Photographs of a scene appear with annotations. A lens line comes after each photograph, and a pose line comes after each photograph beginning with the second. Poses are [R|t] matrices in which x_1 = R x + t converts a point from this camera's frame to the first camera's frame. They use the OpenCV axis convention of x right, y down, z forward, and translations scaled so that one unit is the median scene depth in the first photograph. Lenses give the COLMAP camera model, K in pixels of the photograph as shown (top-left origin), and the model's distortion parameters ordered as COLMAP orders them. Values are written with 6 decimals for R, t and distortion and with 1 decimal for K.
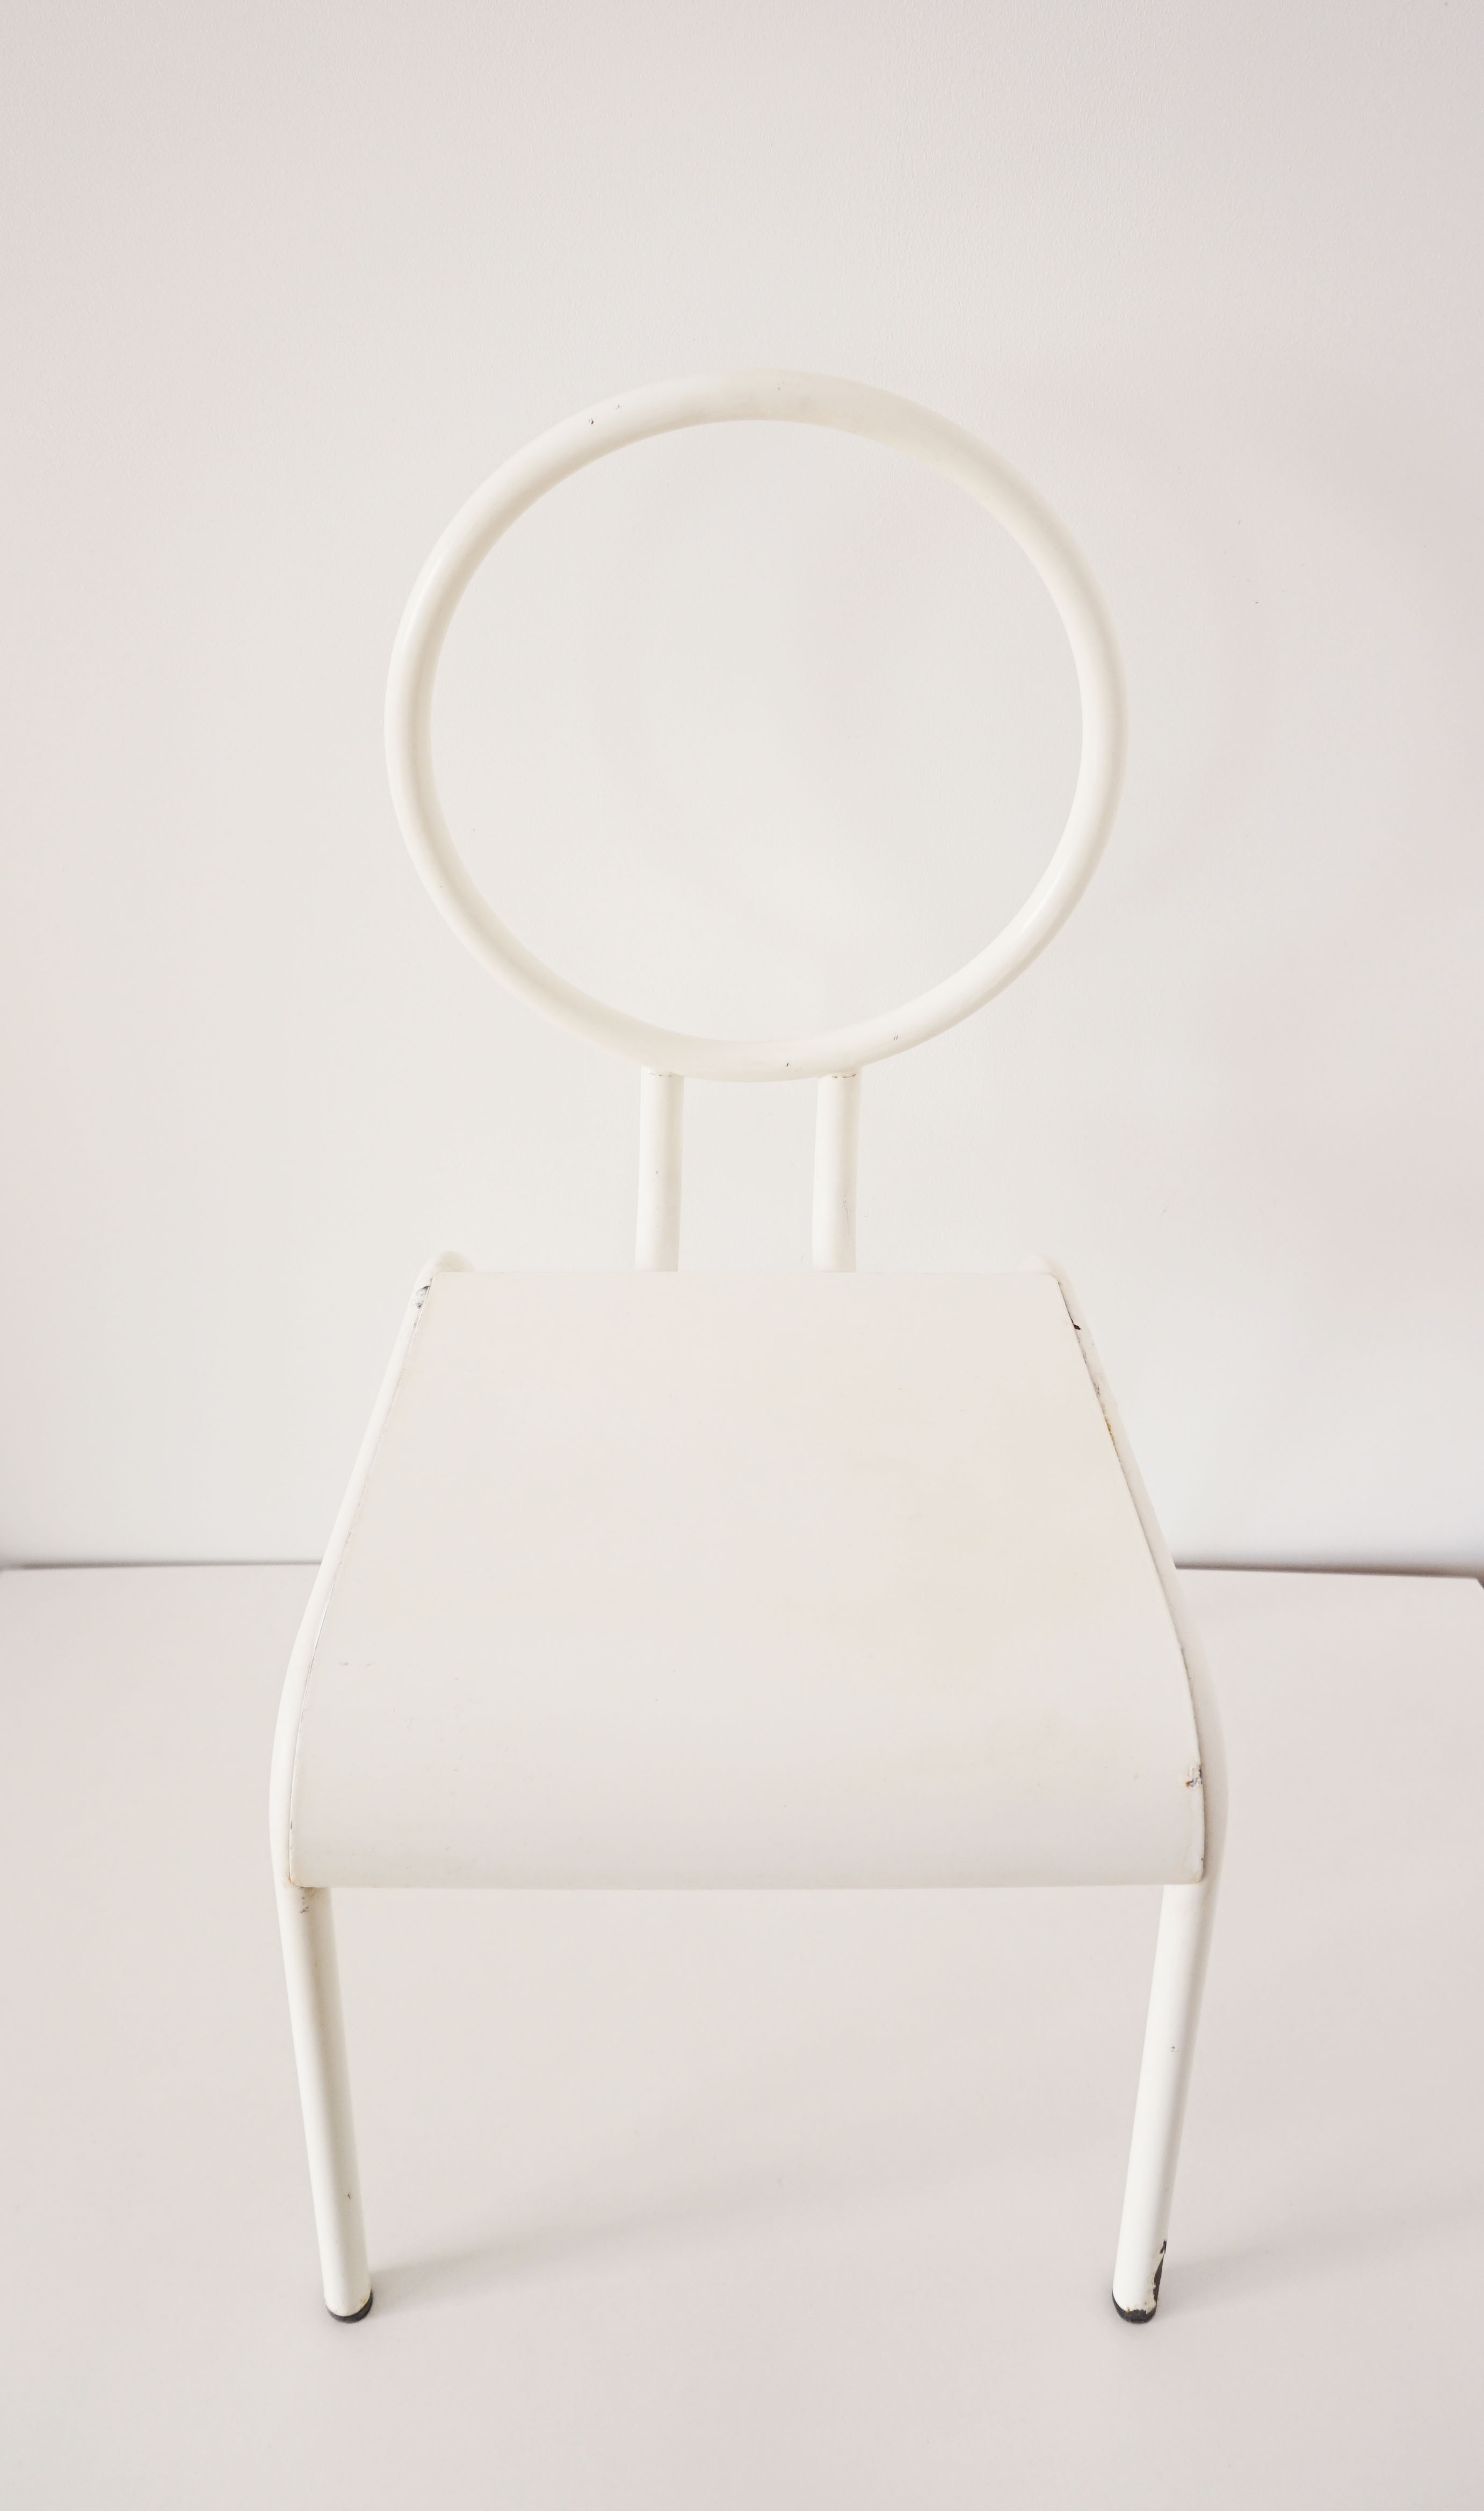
lens RADIAL K [[2017.3, 0, 795.5], [0, 2017.3, 1151.9], [0, 0, 1]] dist [-0.001524, 0.003380]
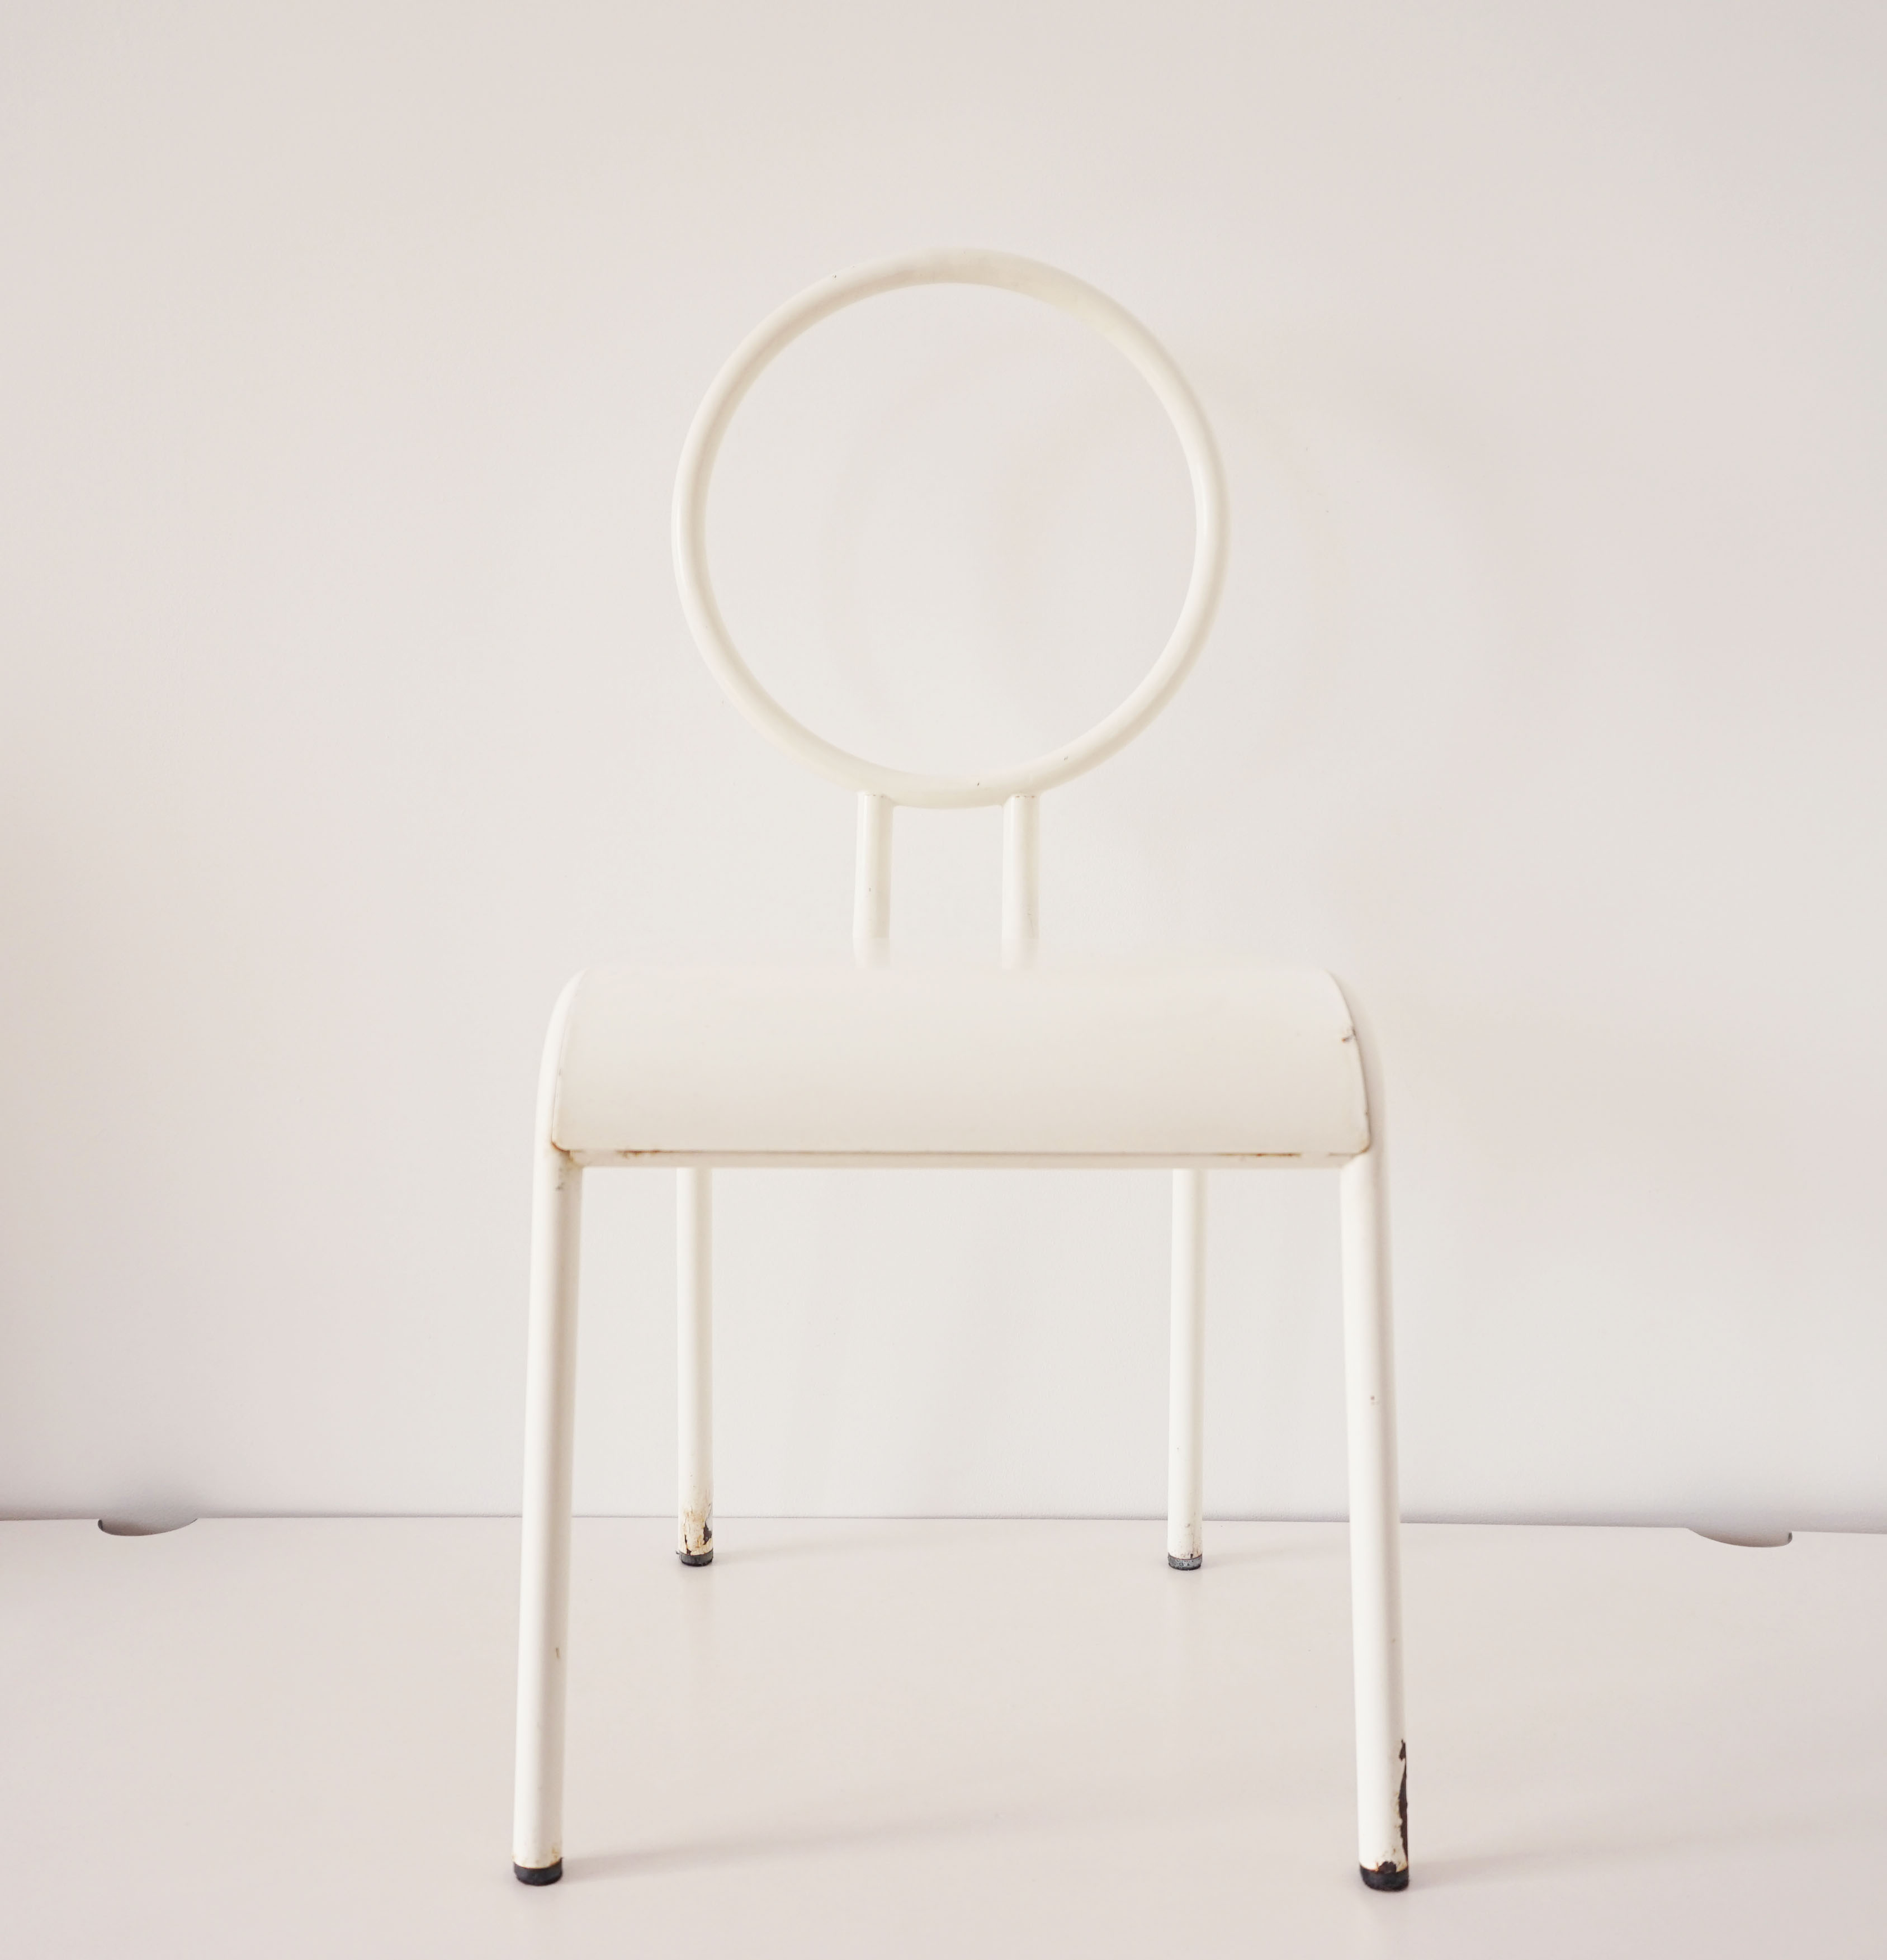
lens RADIAL K [[2122.1, 0, 943.5], [0, 2122.1, 980.0], [0, 0, 1]] dist [-0.005483, 0.012787]
pose [[0.999780, -0.019864, -0.006751, -0.020866], [0.013666, 0.860760, -0.508828, 0.779878], [0.015918, 0.508624, 0.860842, -0.049117]]
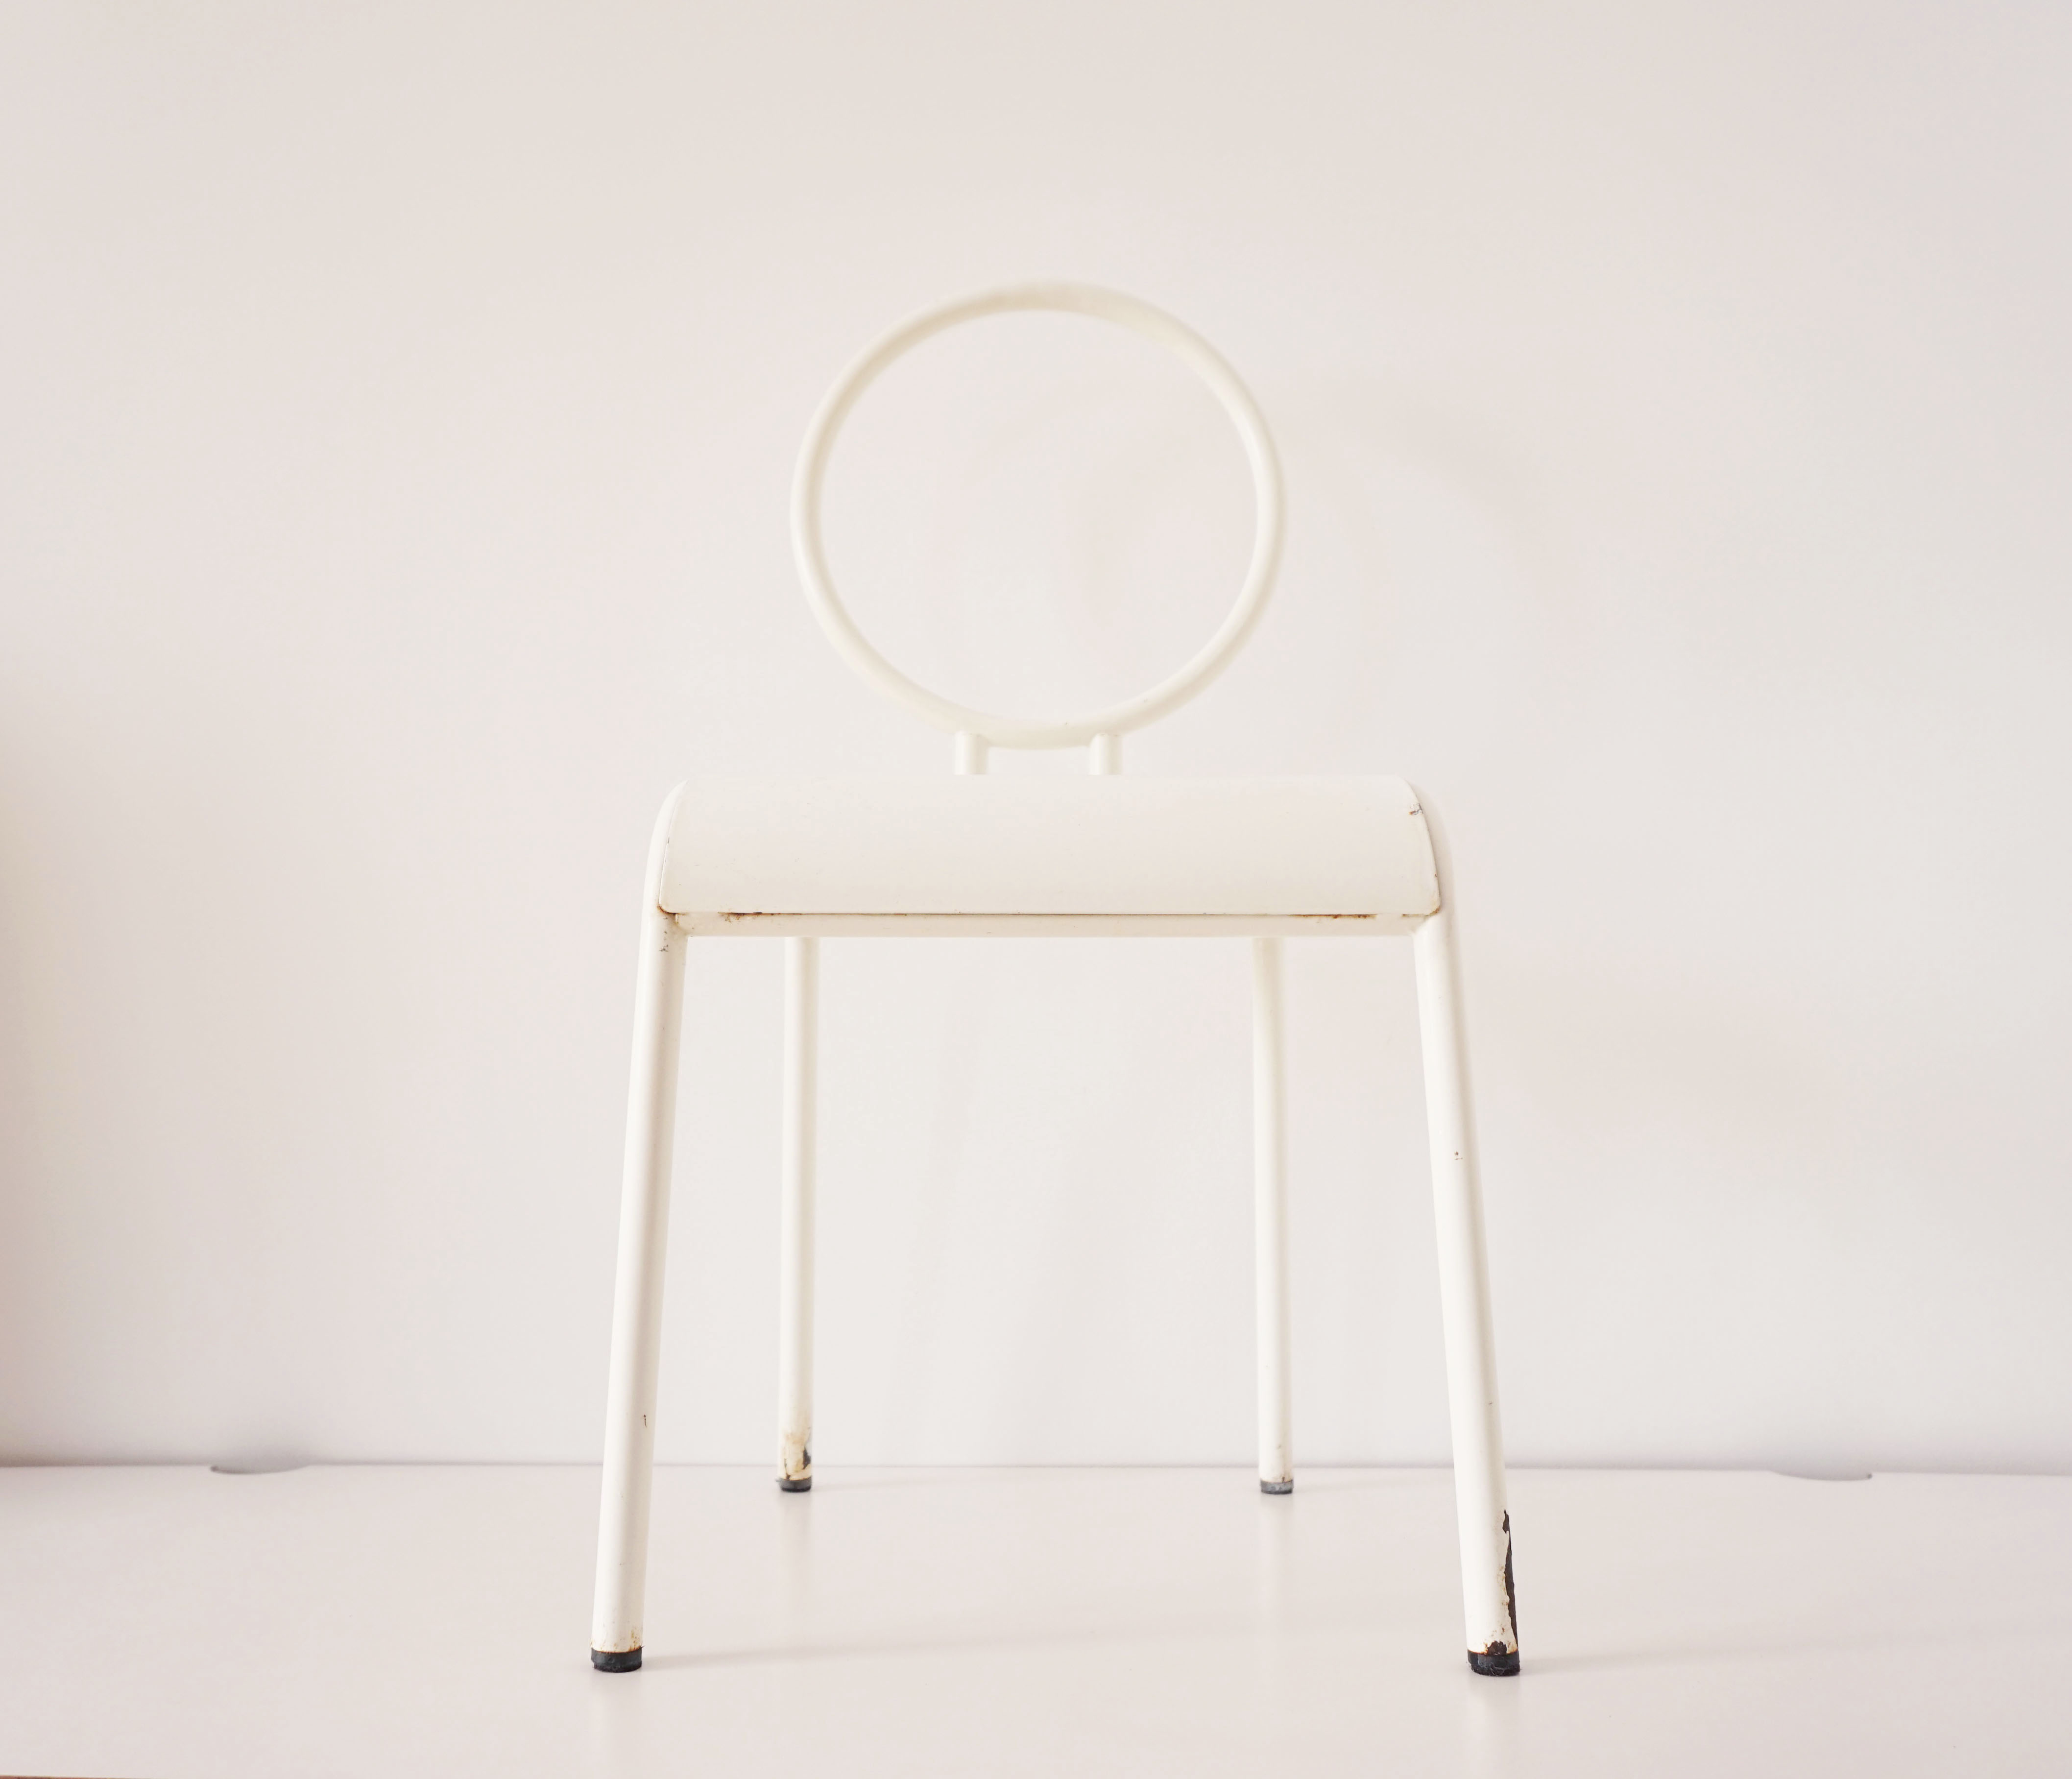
lens RADIAL K [[1854.6, 0, 1036.0], [0, 1854.6, 889.5], [0, 0, 1]] dist [-0.000124, -0.012997]
pose [[0.999628, -0.026721, -0.005439, -0.022373], [0.015980, 0.735660, -0.677162, 0.956713], [0.022096, 0.676824, 0.735814, 0.182304]]
